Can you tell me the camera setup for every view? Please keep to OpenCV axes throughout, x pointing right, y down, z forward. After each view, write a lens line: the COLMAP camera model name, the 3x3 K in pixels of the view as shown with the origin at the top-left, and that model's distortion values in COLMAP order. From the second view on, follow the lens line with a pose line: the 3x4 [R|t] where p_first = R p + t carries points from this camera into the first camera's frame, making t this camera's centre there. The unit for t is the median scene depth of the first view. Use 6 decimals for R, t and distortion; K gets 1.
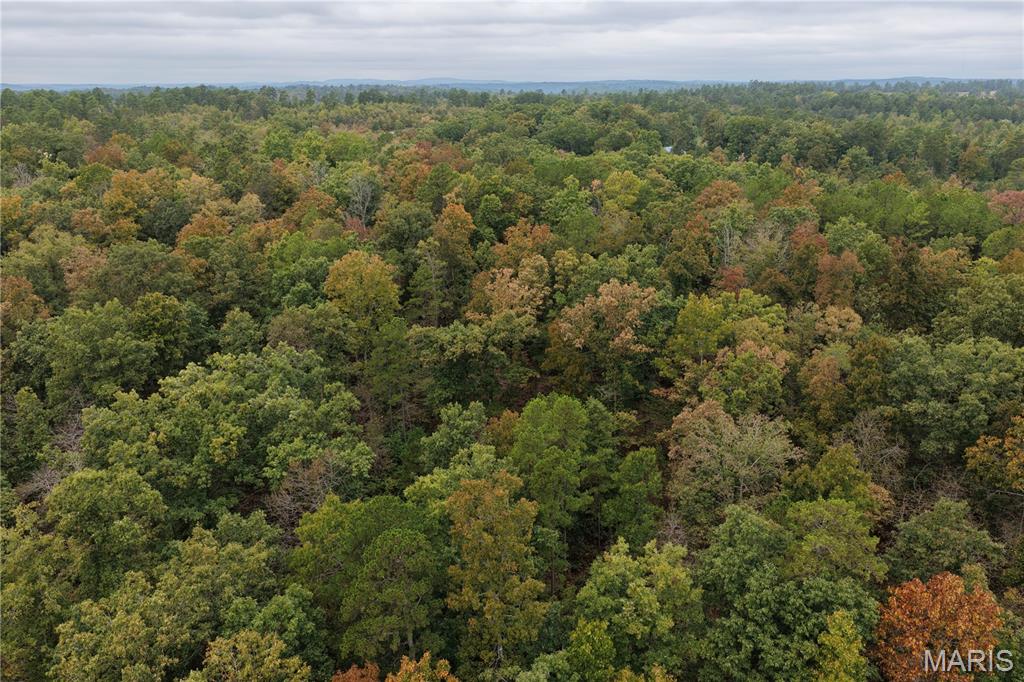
lens RADIAL K [[841.6, 0, 512.0], [0, 841.6, 341.0], [0, 0, 1]] dist [-0.005847, 0.021685]
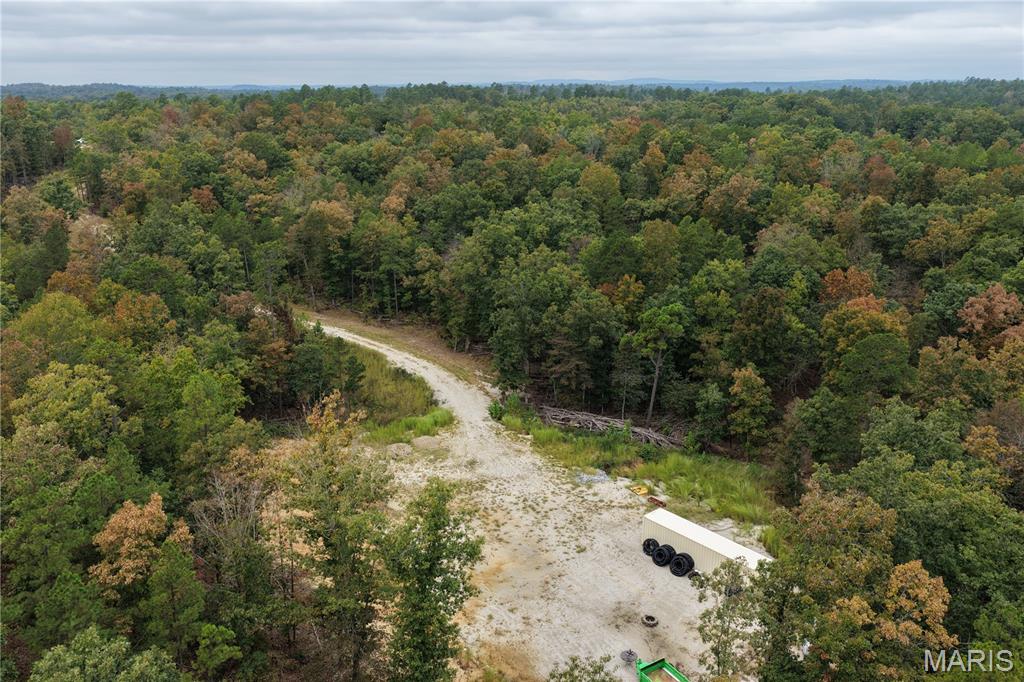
lens RADIAL K [[841.6, 0, 512.0], [0, 841.6, 341.0], [0, 0, 1]] dist [-0.005847, 0.021685]
pose [[0.972898, 0.066785, -0.221379, 0.017000], [-0.066842, 0.997737, 0.007242, 0.076687], [0.221362, 0.007752, 0.975161, -0.222855]]
